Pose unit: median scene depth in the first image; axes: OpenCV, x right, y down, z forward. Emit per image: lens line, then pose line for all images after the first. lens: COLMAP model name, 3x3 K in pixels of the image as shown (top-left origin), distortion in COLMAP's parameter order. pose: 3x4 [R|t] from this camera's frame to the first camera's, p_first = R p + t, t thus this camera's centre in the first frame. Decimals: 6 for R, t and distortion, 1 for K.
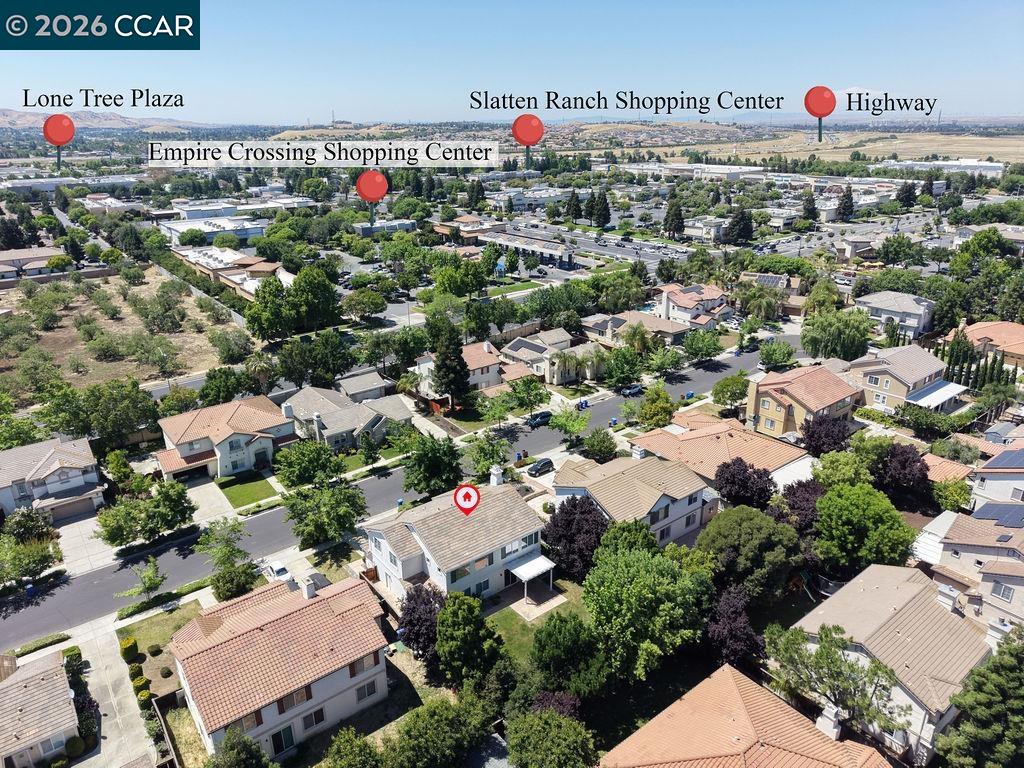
lens RADIAL K [[684.3, 0, 512.0], [0, 684.3, 384.0], [0, 0, 1]] dist [0.034510, -0.033800]
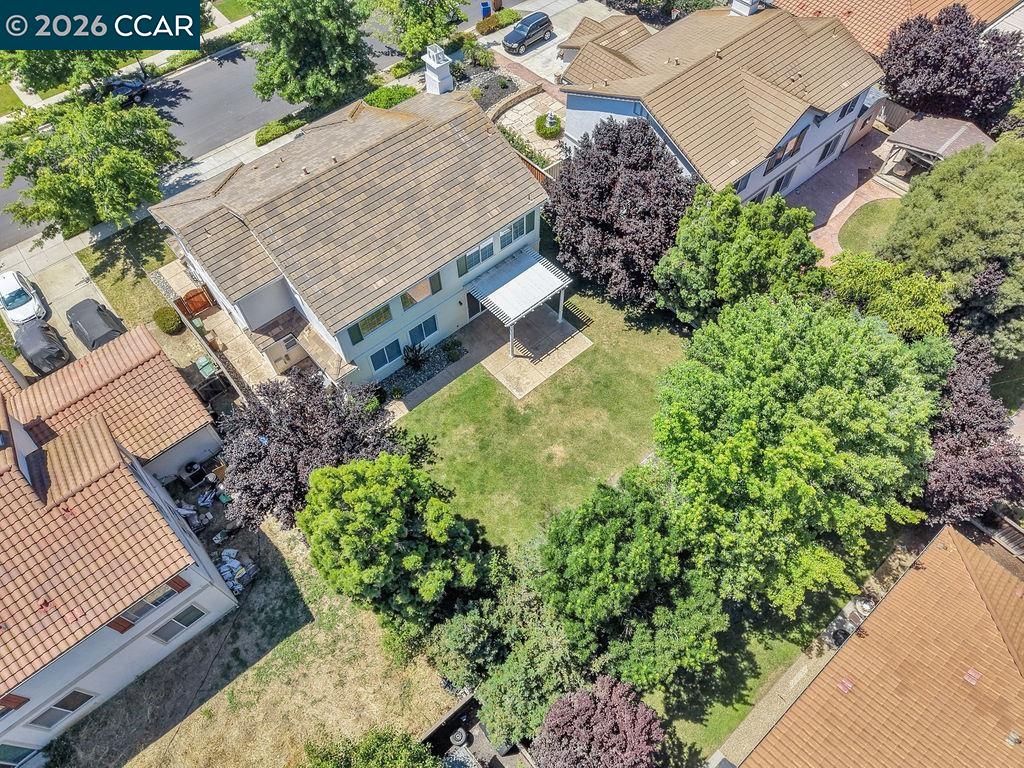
lens RADIAL K [[684.3, 0, 512.0], [0, 684.3, 384.0], [0, 0, 1]] dist [0.034510, -0.033800]
pose [[0.998673, -0.043905, 0.026935, 0.004951], [0.019511, 0.806404, 0.591043, 0.034846], [-0.047671, -0.589733, 0.806190, 0.533400]]
